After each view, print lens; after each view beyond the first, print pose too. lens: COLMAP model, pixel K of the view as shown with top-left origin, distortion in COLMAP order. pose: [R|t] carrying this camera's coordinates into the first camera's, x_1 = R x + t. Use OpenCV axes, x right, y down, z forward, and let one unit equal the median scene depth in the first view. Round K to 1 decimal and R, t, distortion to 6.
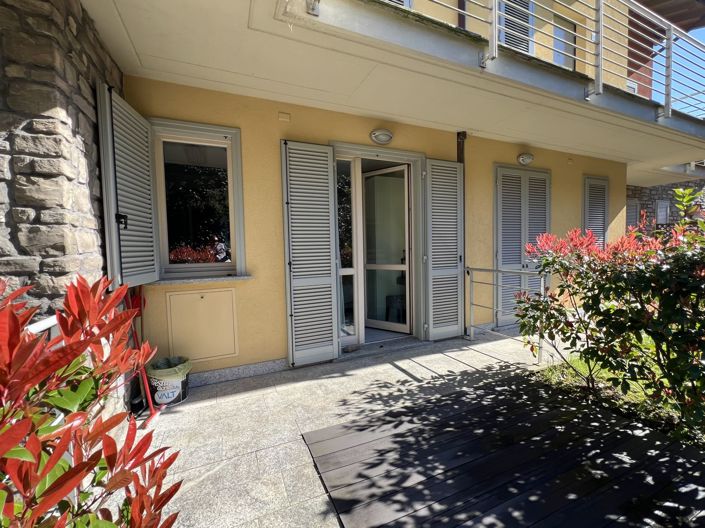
lens RADIAL K [[288.6, 0, 353.6], [0, 288.6, 261.9], [0, 0, 1]] dist [0.000640, -0.000092]
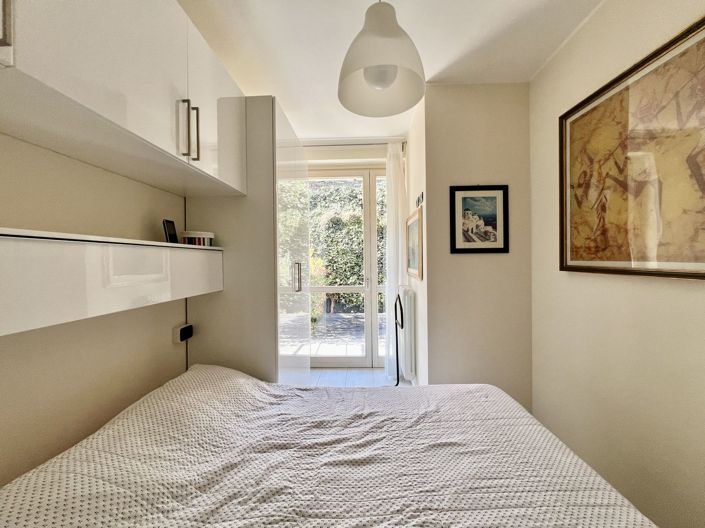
lens RADIAL K [[283.4, 0, 353.7], [0, 283.4, 262.6], [0, 0, 1]] dist [-0.001294, -0.000091]
pose [[-0.906647, 0.035027, 0.420432, -0.534163], [0.055599, 0.997776, 0.036770, -0.154901], [-0.418209, 0.056713, -0.906578, 3.058899]]
